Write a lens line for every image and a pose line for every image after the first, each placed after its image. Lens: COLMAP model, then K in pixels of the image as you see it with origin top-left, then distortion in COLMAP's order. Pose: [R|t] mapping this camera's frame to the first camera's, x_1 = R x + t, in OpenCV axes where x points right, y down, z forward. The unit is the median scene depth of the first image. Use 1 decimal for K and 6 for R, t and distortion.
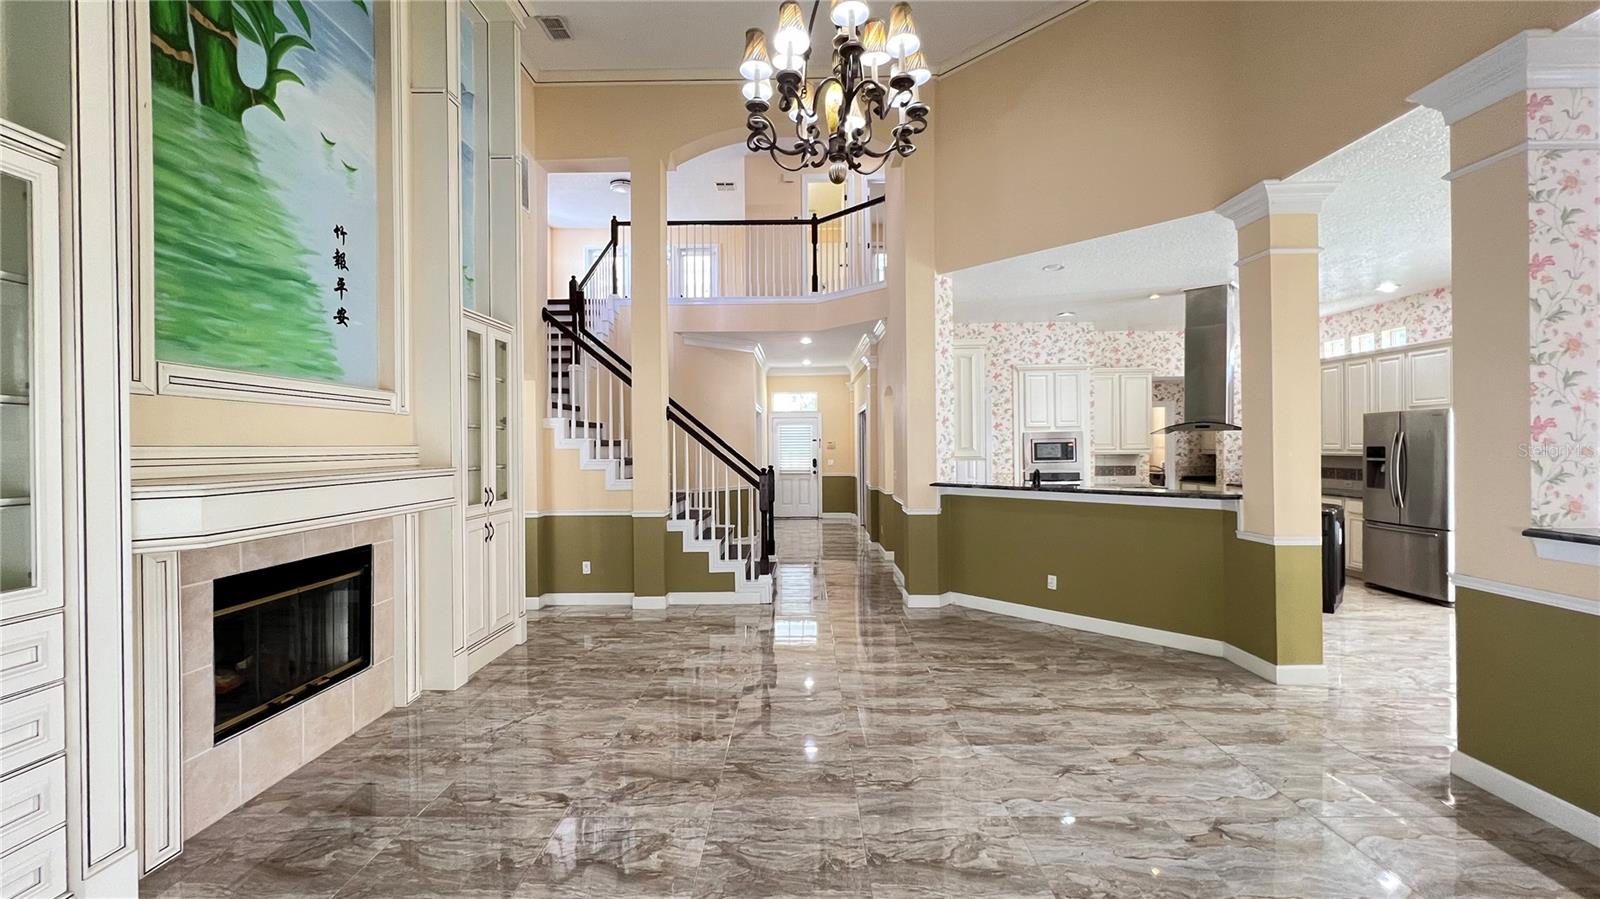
lens RADIAL K [[641.3, 0, 794.9], [0, 641.3, 448.1], [0, 0, 1]] dist [0.000707, 0.000132]
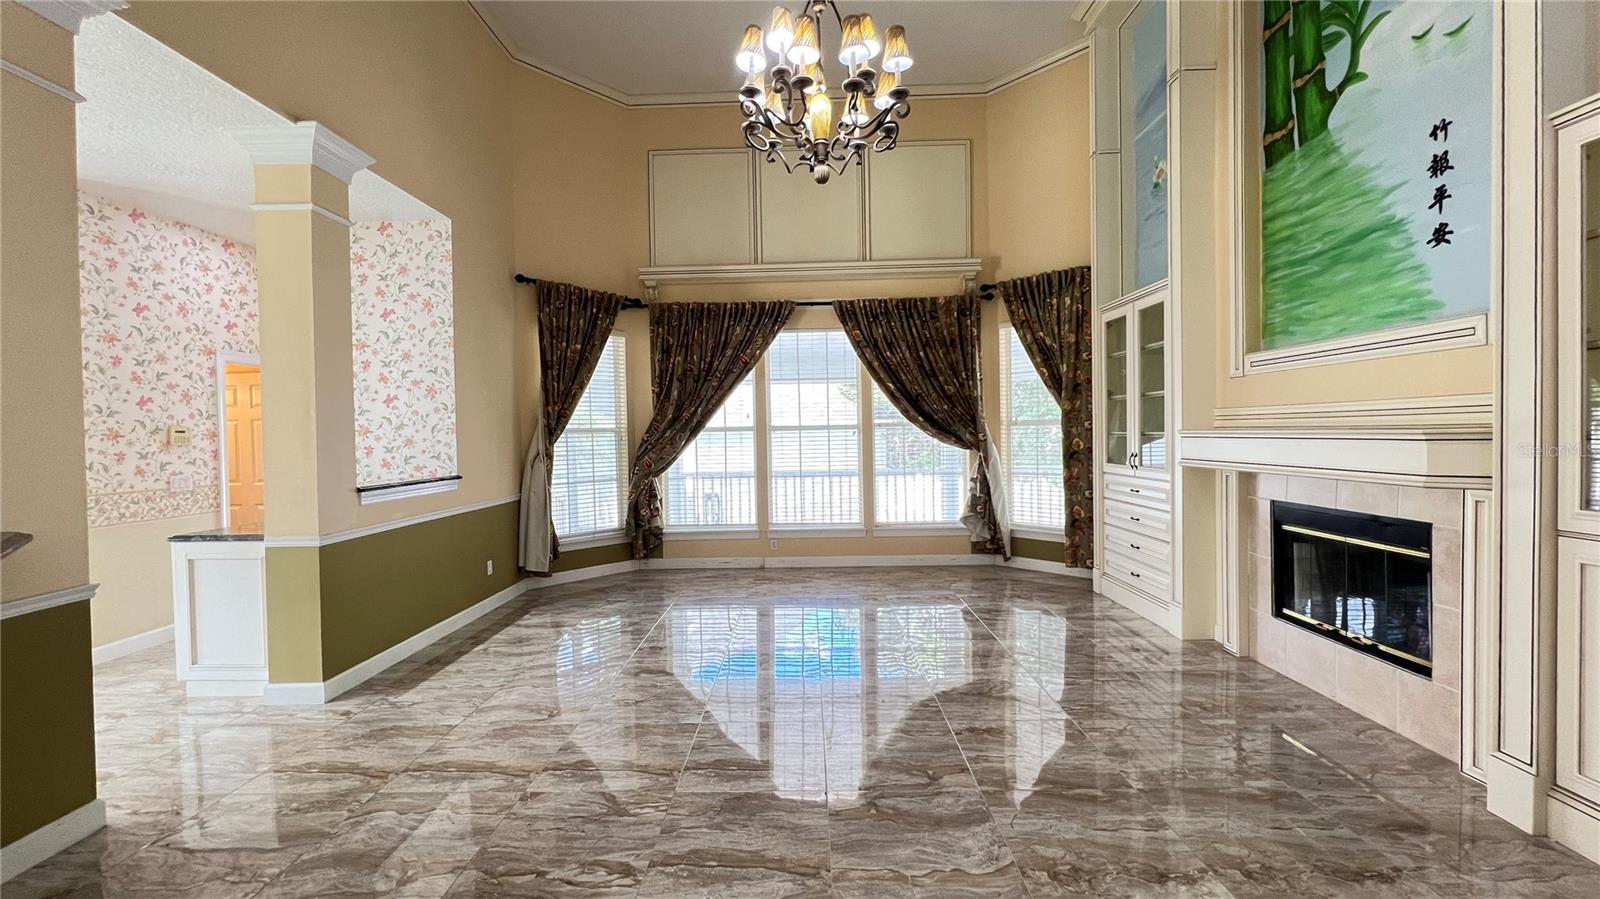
lens RADIAL K [[641.3, 0, 794.9], [0, 641.3, 448.1], [0, 0, 1]] dist [0.000707, 0.000132]
pose [[-0.999607, 0.027549, 0.005215, 0.116078], [0.027686, 0.999212, 0.028432, 0.017886], [-0.004427, 0.028565, -0.999582, 2.040253]]
